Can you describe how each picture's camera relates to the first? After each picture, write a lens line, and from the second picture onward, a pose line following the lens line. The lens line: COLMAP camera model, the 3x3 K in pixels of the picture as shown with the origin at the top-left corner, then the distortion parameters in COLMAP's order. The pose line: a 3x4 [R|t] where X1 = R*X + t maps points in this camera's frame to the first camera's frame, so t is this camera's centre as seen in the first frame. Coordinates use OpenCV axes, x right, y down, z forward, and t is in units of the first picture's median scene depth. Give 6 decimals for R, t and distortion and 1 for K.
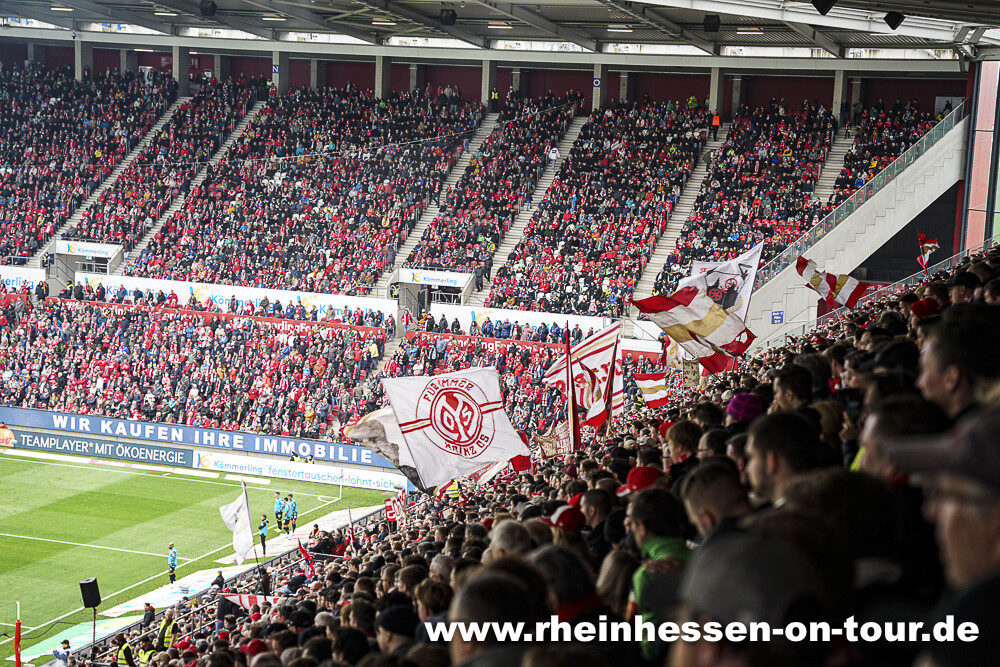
lens RADIAL K [[1891.3, 0, 500.0], [0, 1891.3, 333.5], [0, 0, 1]] dist [0.274973, 0.393769]
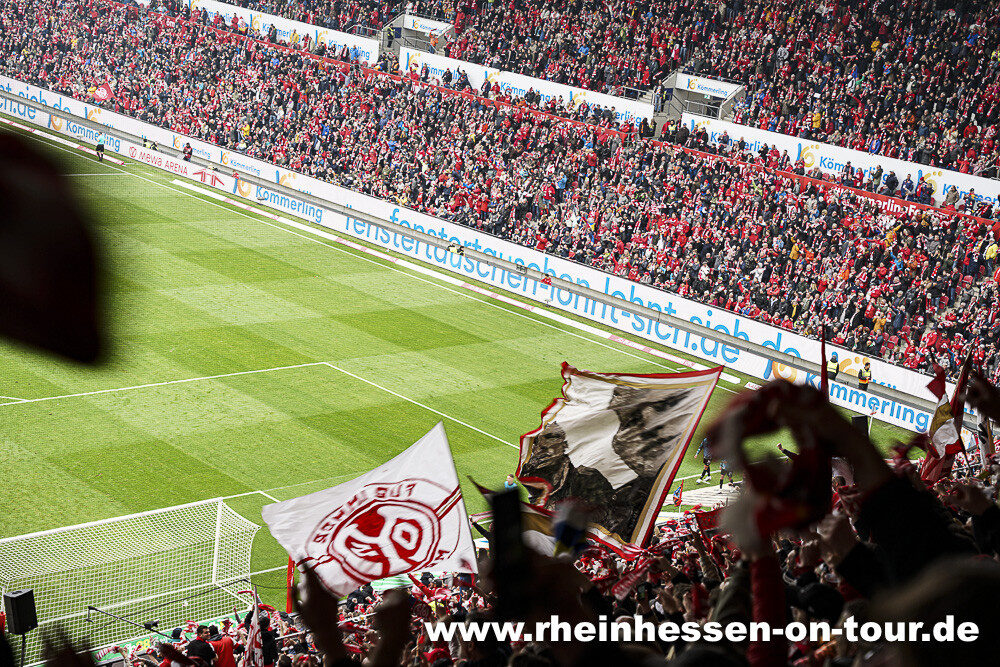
lens RADIAL K [[1891.3, 0, 500.0], [0, 1891.3, 333.5], [0, 0, 1]] dist [0.274973, 0.393769]
pose [[0.895203, 0.162250, -0.415074, 0.077469], [-0.129847, 0.985922, 0.105346, -0.013847], [0.426323, -0.040410, 0.903668, 0.199381]]
